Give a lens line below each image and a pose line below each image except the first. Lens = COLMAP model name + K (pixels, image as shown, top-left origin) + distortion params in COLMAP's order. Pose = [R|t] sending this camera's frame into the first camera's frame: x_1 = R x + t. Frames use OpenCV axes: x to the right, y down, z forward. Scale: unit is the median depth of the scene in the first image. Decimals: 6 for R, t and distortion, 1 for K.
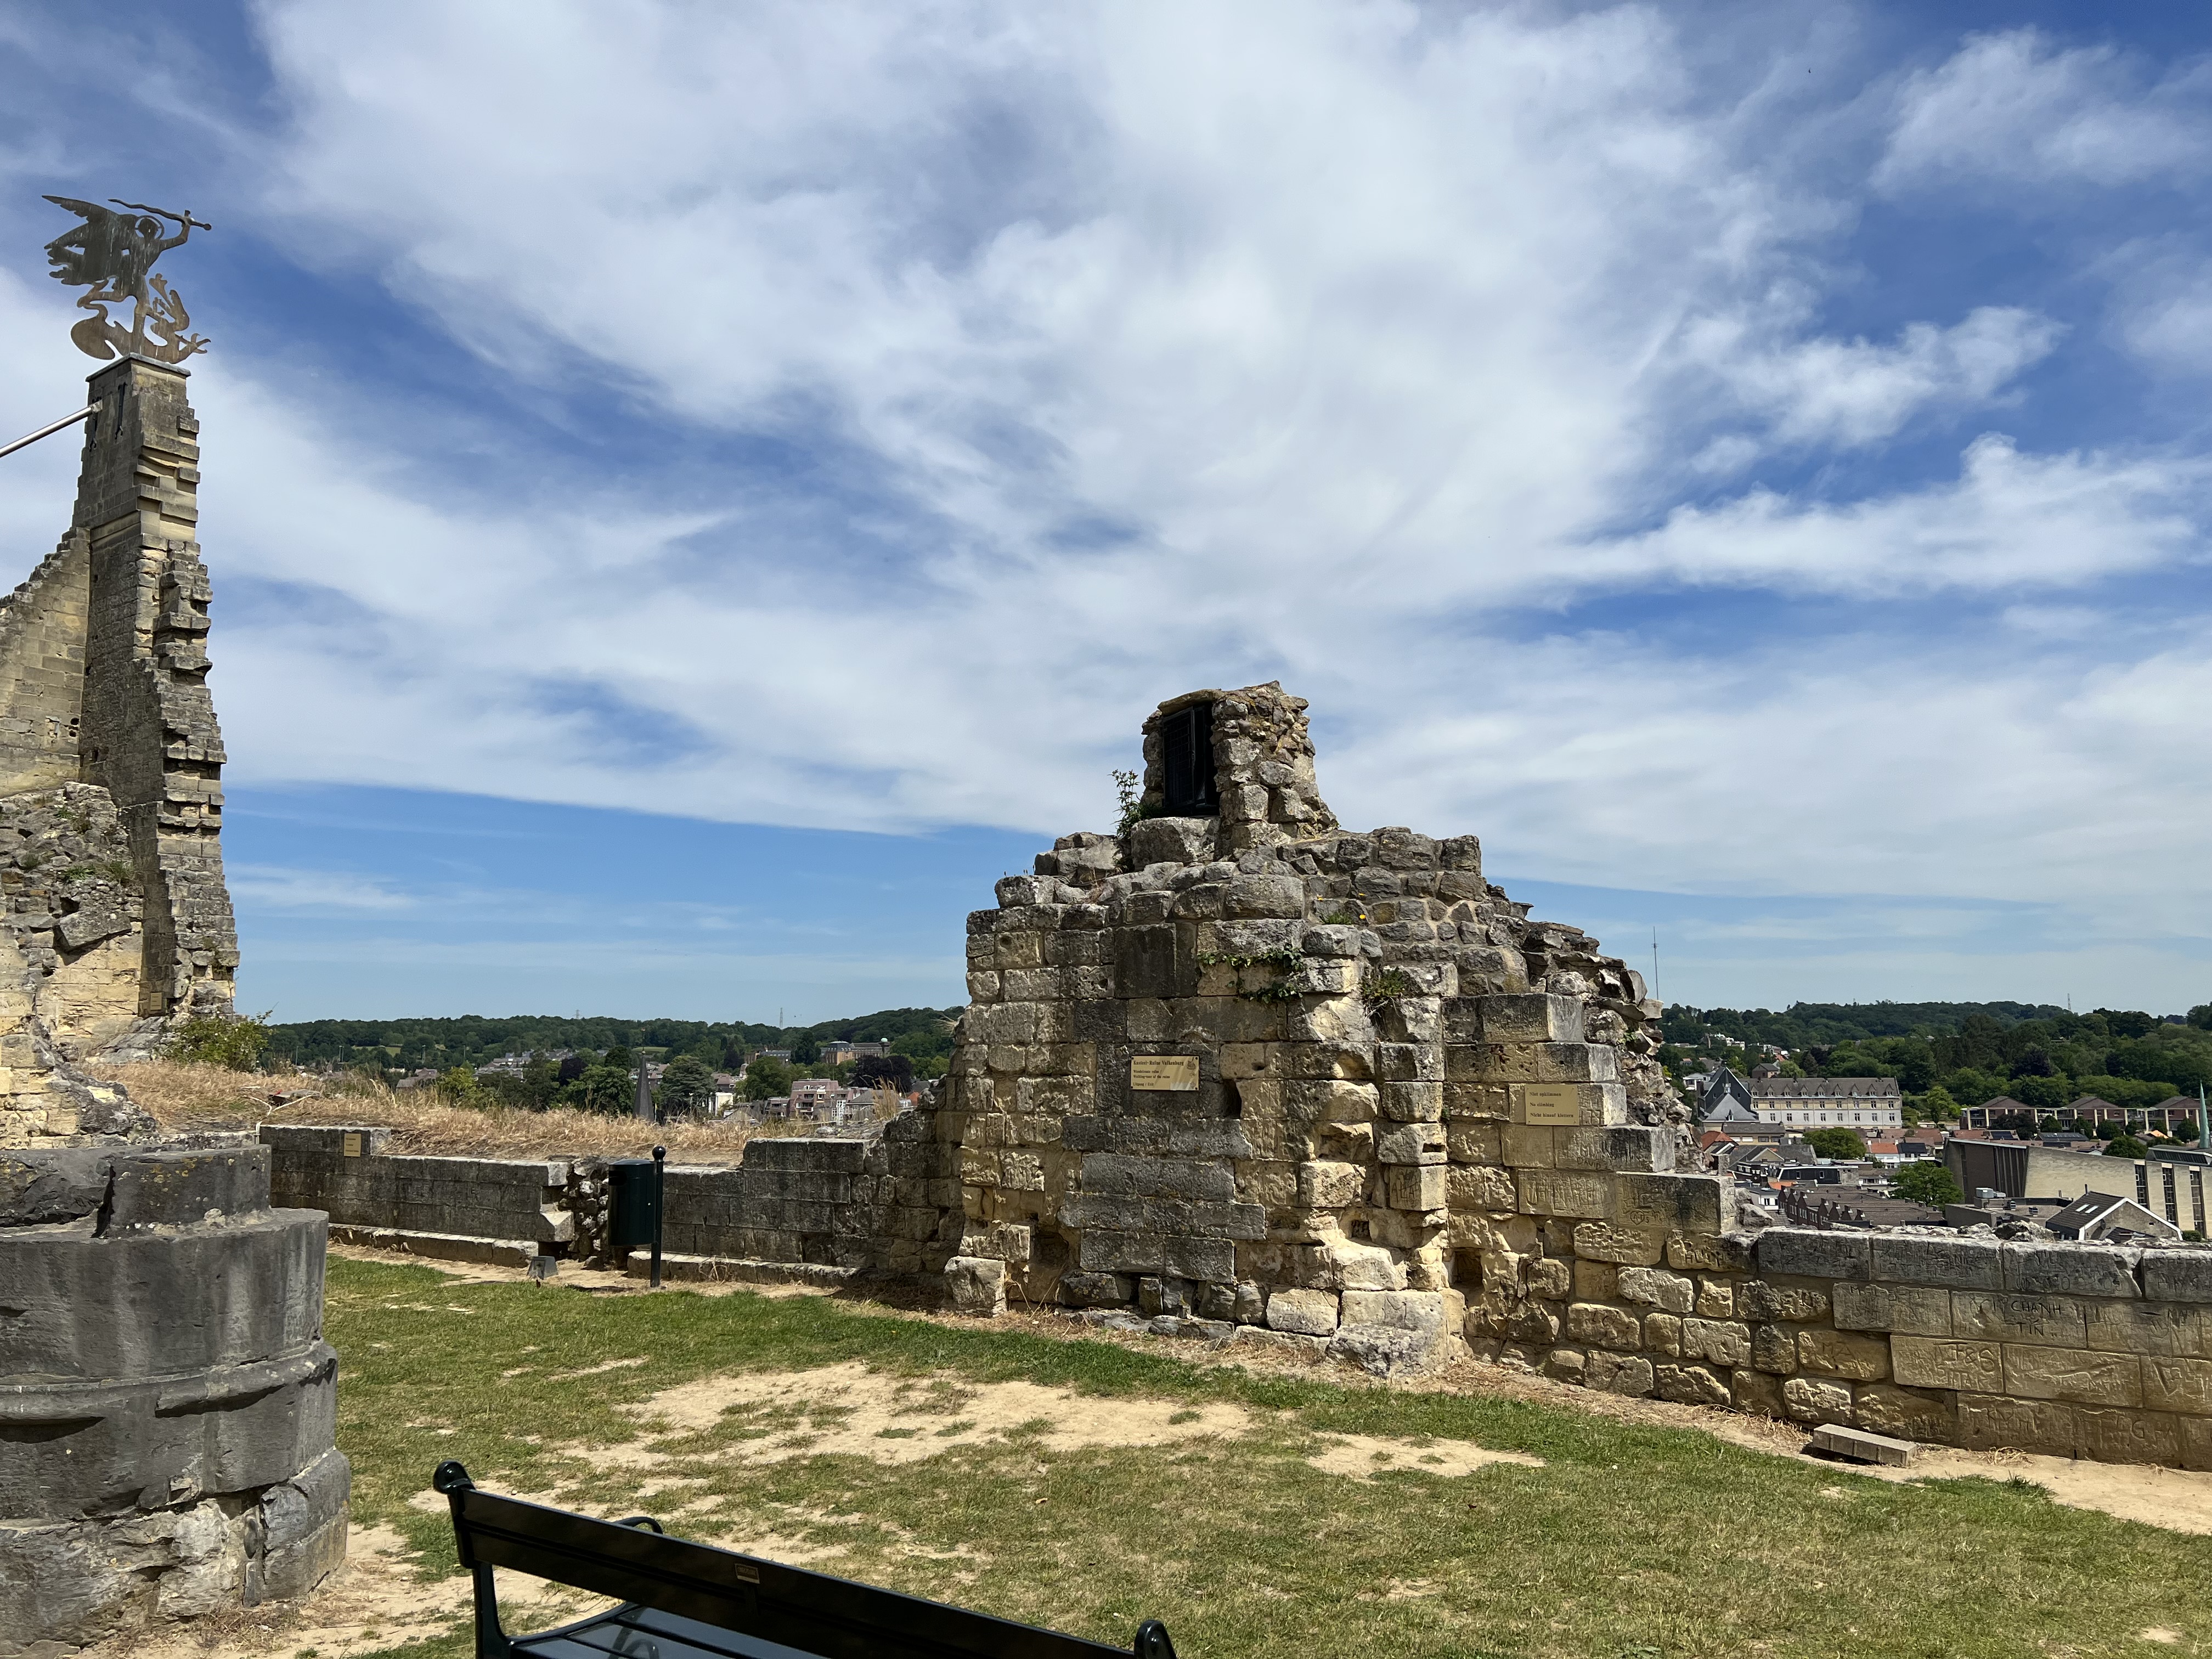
lens RADIAL K [[1640.3, 0, 1103.6], [0, 1640.3, 860.0], [0, 0, 1]] dist [0.046192, -0.067888]
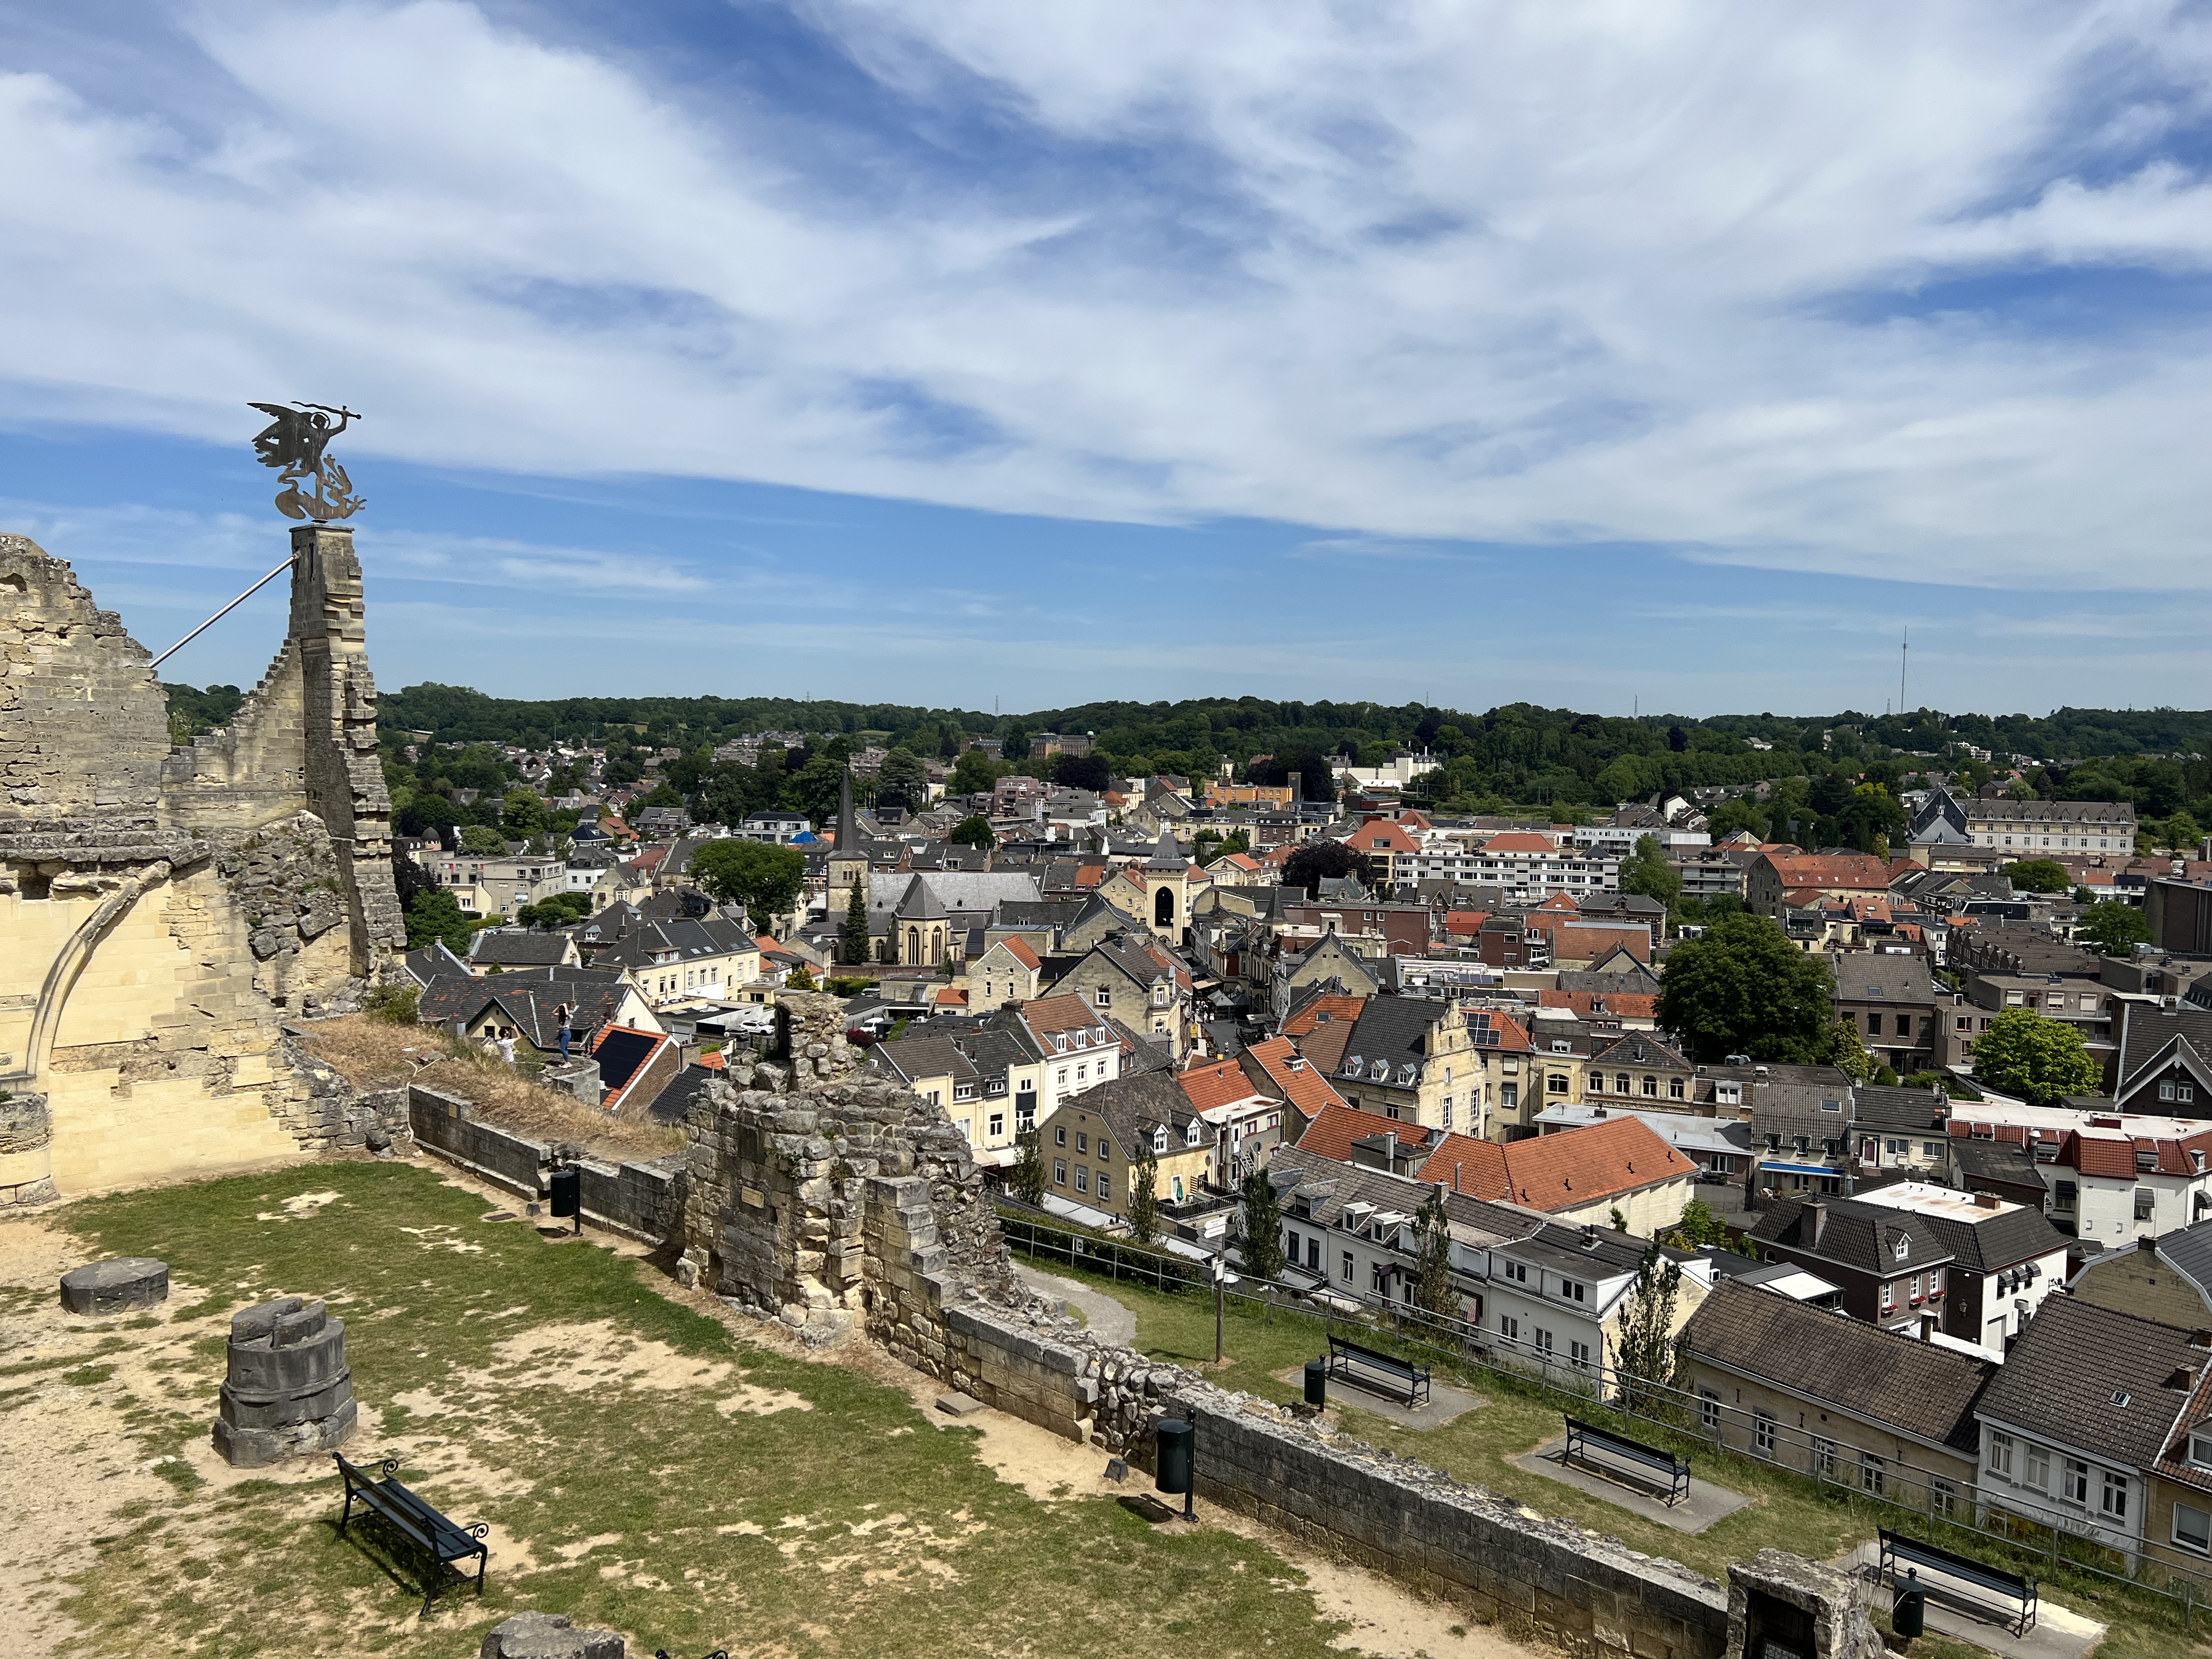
lens RADIAL K [[1664.0, 0, 1106.0], [0, 1664.0, 829.5], [0, 0, 1]] dist [0.054775, -0.073425]
pose [[0.990044, 0.031709, -0.137141, 0.334709], [-0.006524, 0.983587, 0.180319, -0.318338], [0.140608, -0.177629, 0.974001, -0.422766]]
